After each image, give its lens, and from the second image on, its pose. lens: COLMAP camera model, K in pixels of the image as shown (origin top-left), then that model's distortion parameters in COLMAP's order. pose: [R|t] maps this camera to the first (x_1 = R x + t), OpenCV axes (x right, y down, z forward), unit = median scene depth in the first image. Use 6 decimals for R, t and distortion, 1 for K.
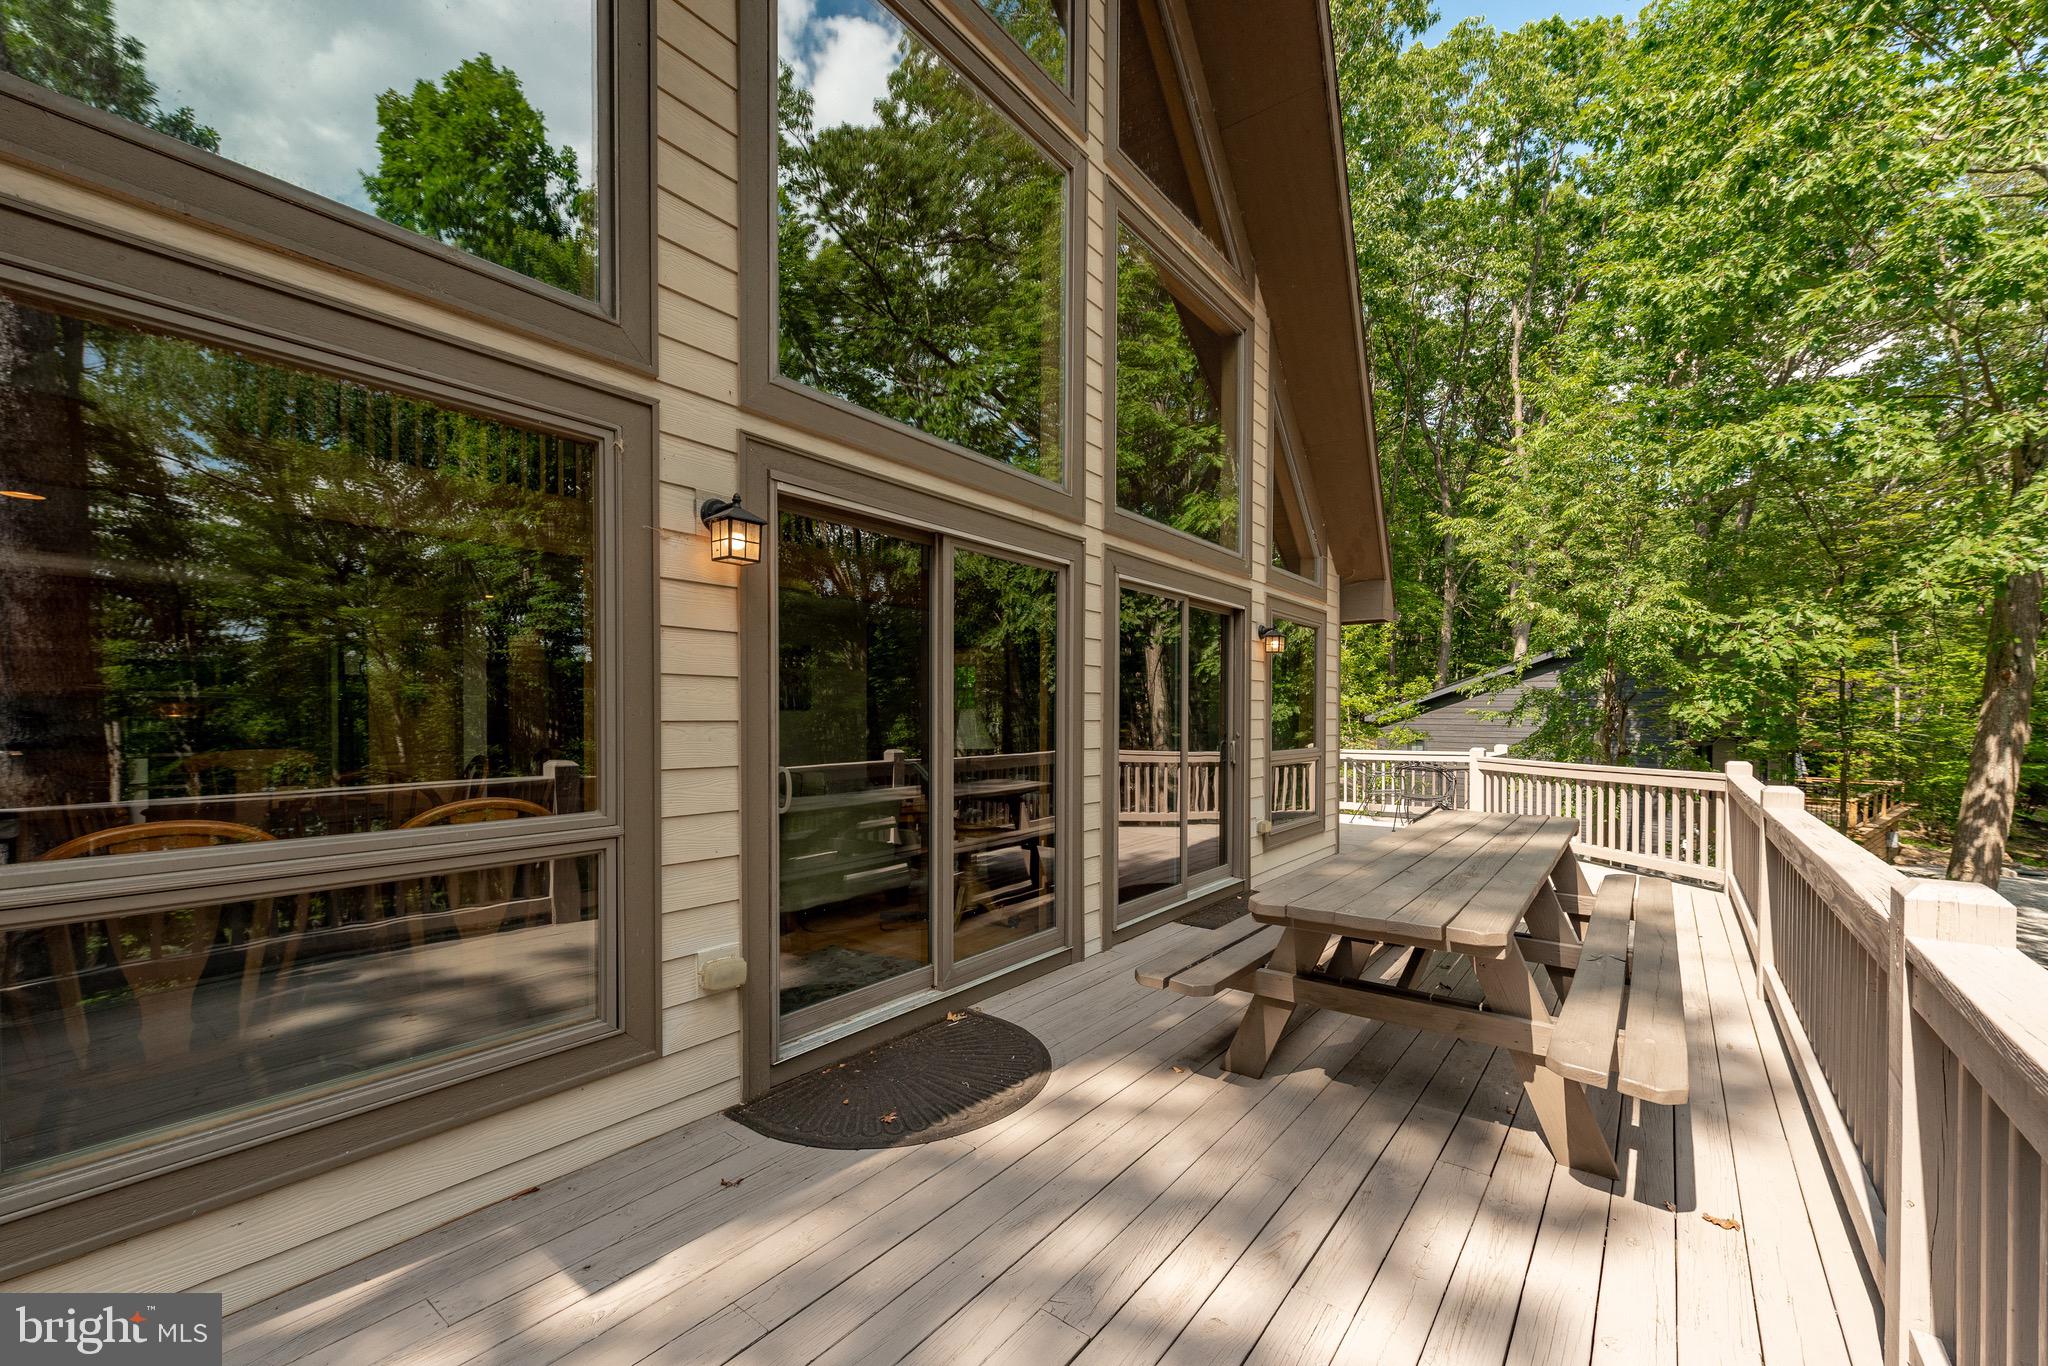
lens RADIAL K [[839.1, 0, 1024.2], [0, 839.1, 721.8], [0, 0, 1]] dist [0.001934, -0.000200]
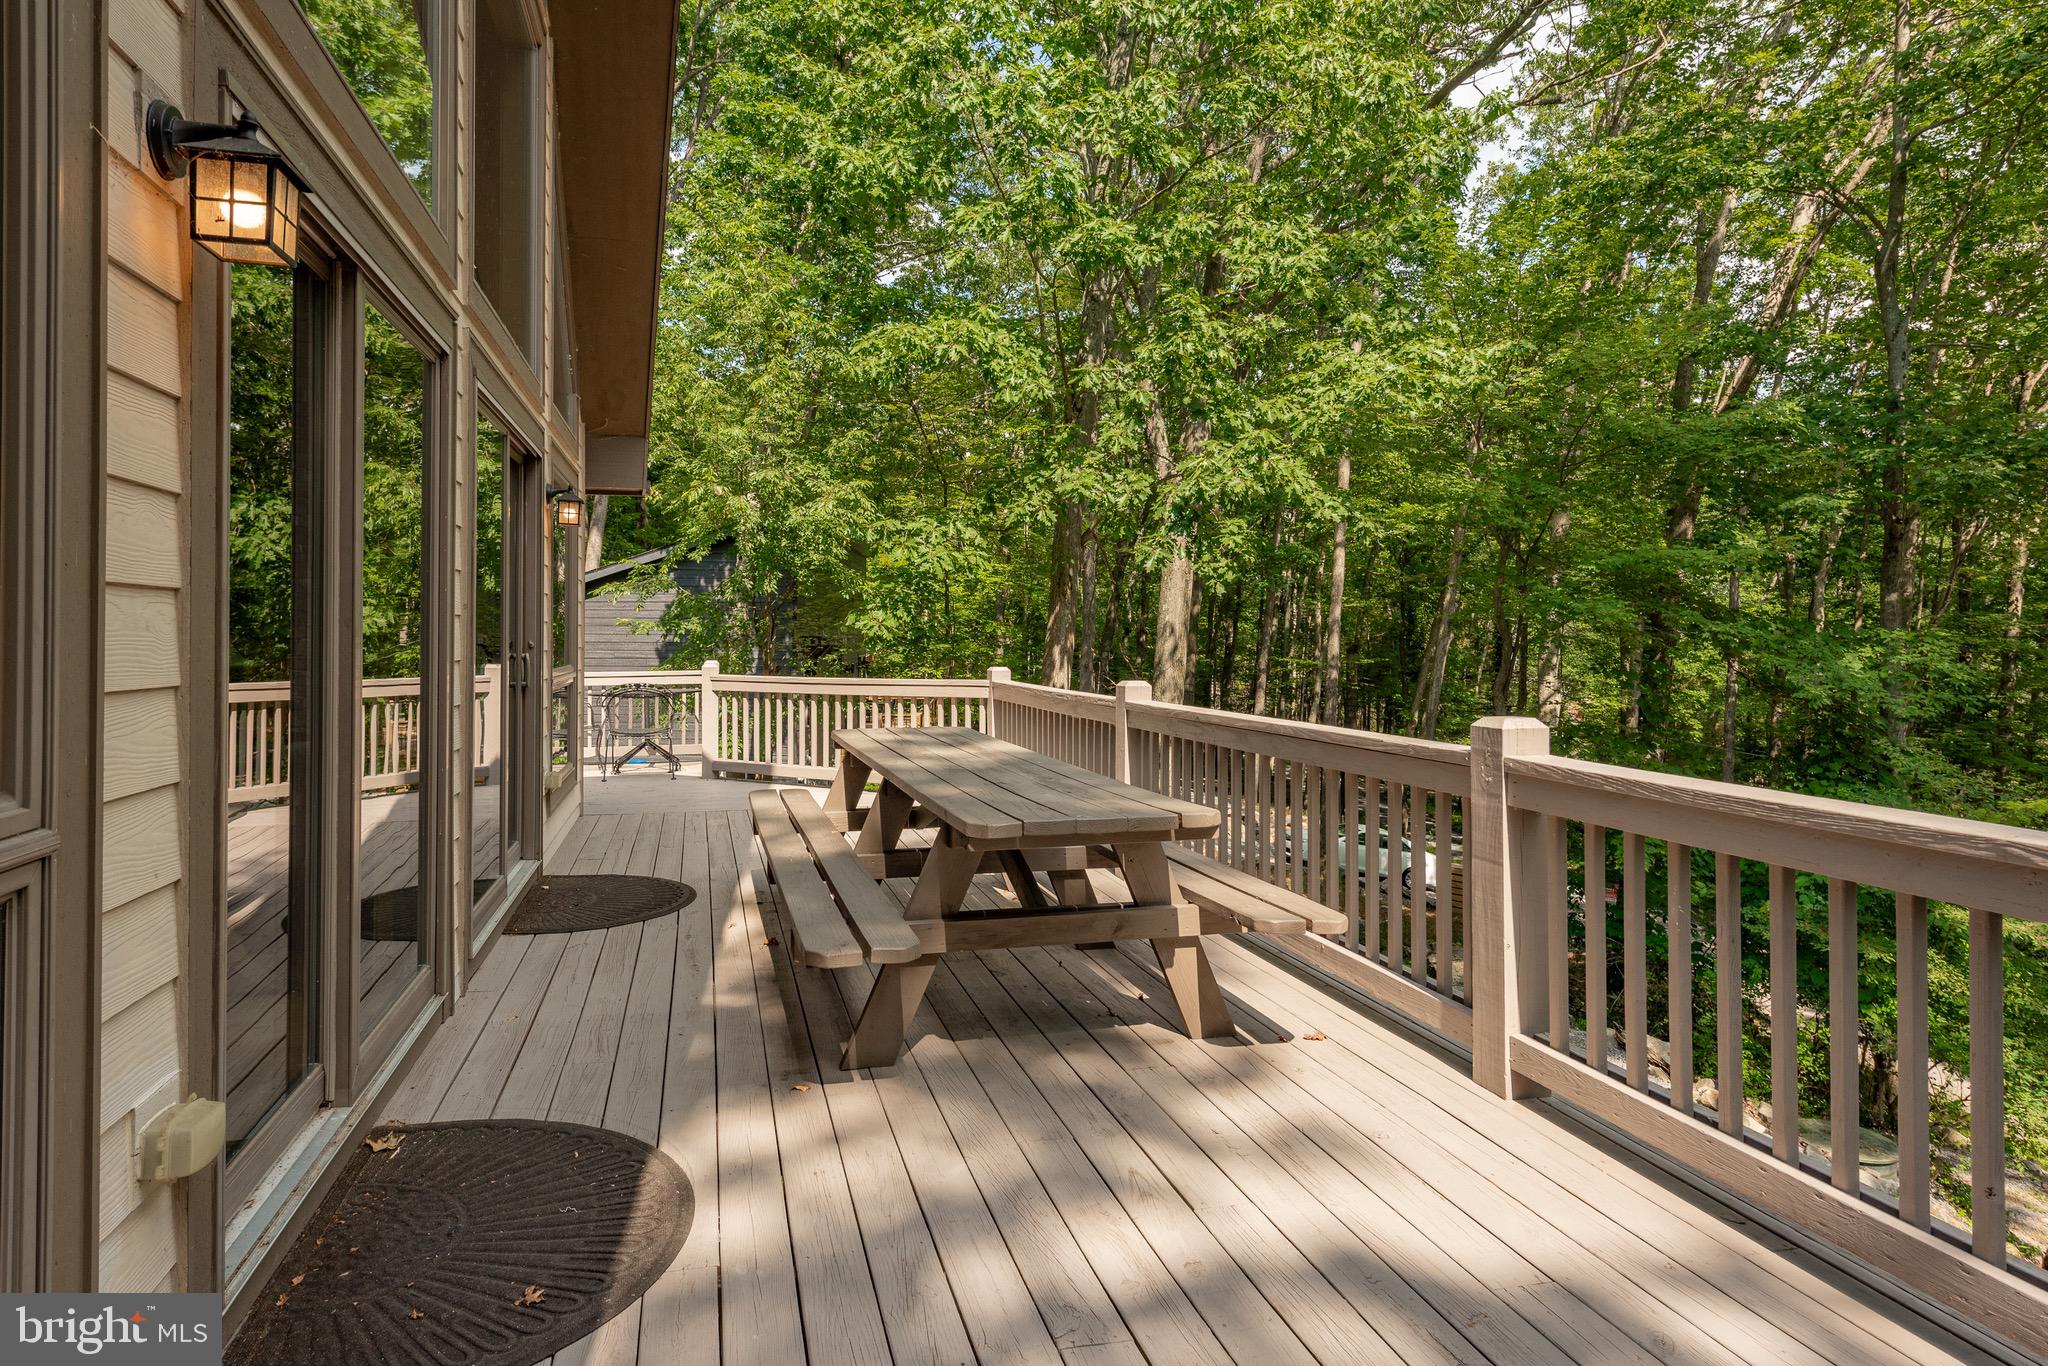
lens RADIAL K [[1198.2, 0, 1023.0], [0, 1198.2, 623.2], [0, 0, 1]] dist [0.029870, -0.000836]
pose [[0.611004, 0.007143, 0.791595, -0.261868], [0.005071, 0.999903, -0.012938, 0.012660], [-0.791611, 0.011919, 0.610908, 0.099122]]
